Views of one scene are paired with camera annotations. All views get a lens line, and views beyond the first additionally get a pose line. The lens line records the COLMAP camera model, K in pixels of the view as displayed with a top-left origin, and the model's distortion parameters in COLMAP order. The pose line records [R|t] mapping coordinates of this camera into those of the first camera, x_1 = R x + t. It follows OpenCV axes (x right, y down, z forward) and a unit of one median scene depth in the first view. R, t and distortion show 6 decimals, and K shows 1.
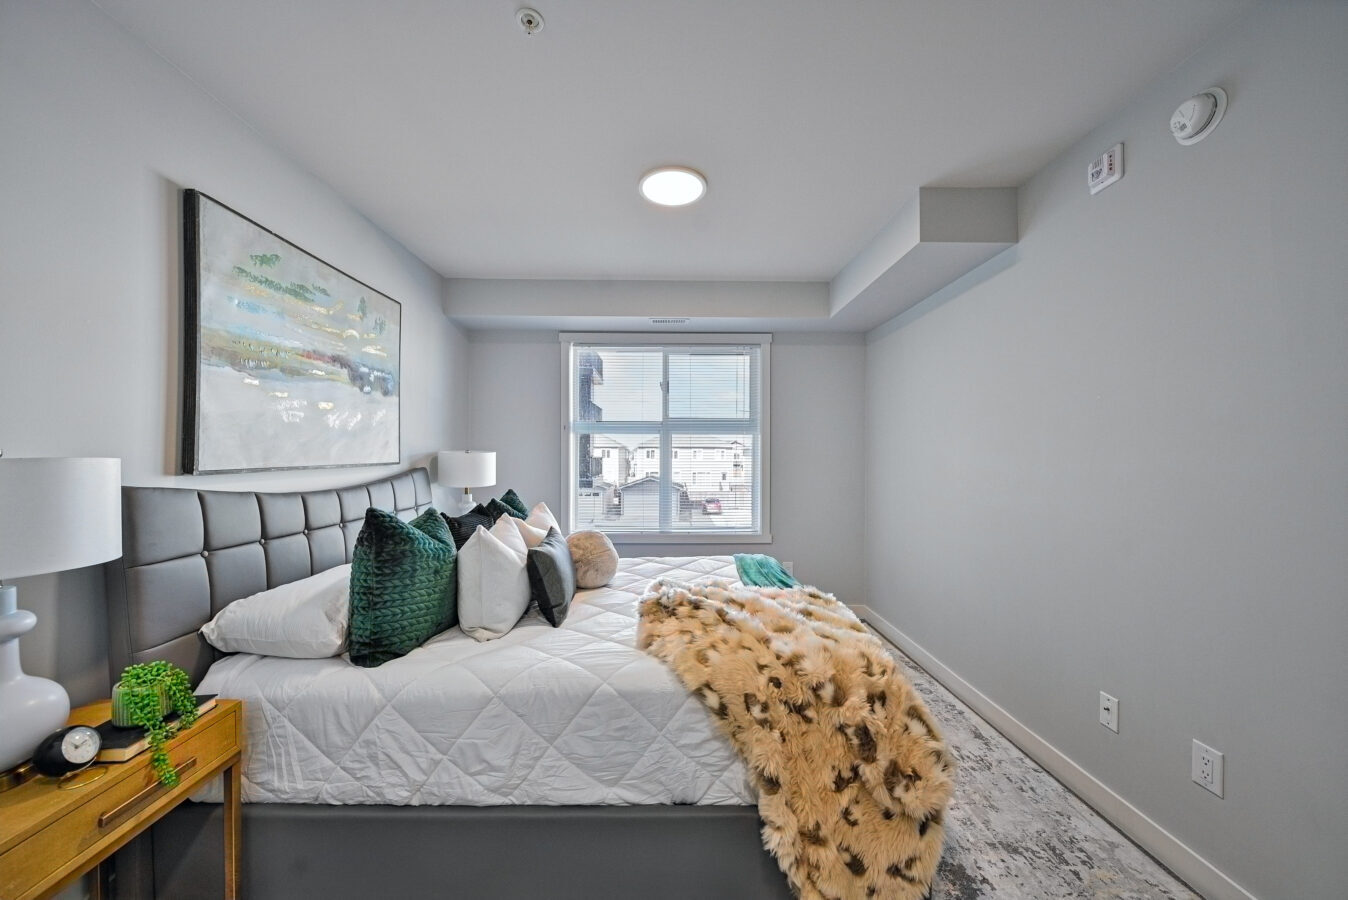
lens RADIAL K [[503.4, 0, 667.7], [0, 503.4, 456.5], [0, 0, 1]] dist [-0.001936, -0.000221]
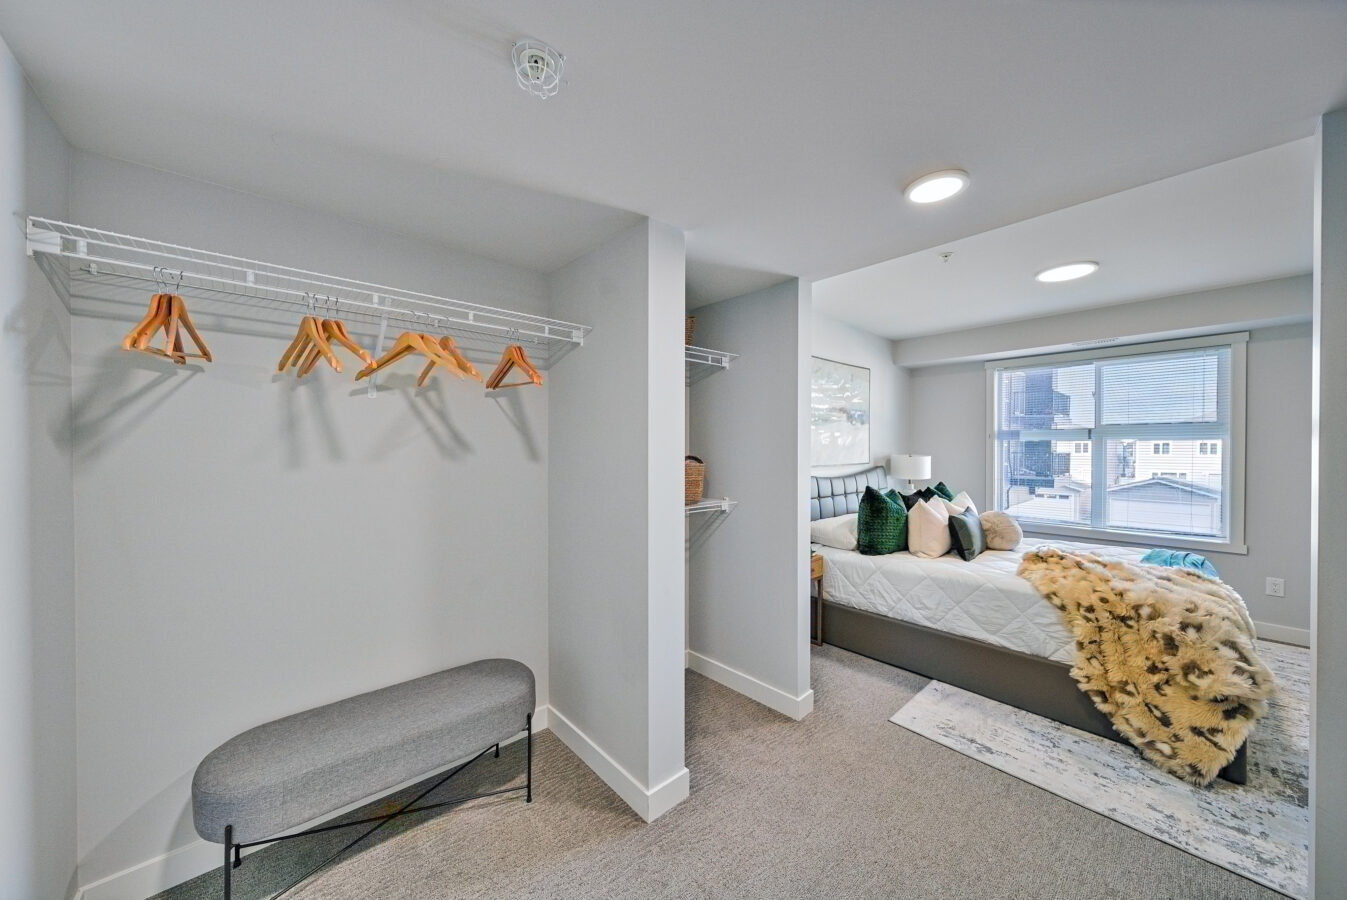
lens RADIAL K [[470.9, 0, 672.5], [0, 470.9, 451.9], [0, 0, 1]] dist [0.000935, -0.000495]
pose [[0.670373, 0.002619, -0.742020, 0.330221], [-0.001312, 0.999996, 0.002344, -0.044956], [0.742023, -0.000598, 0.670374, -0.918501]]
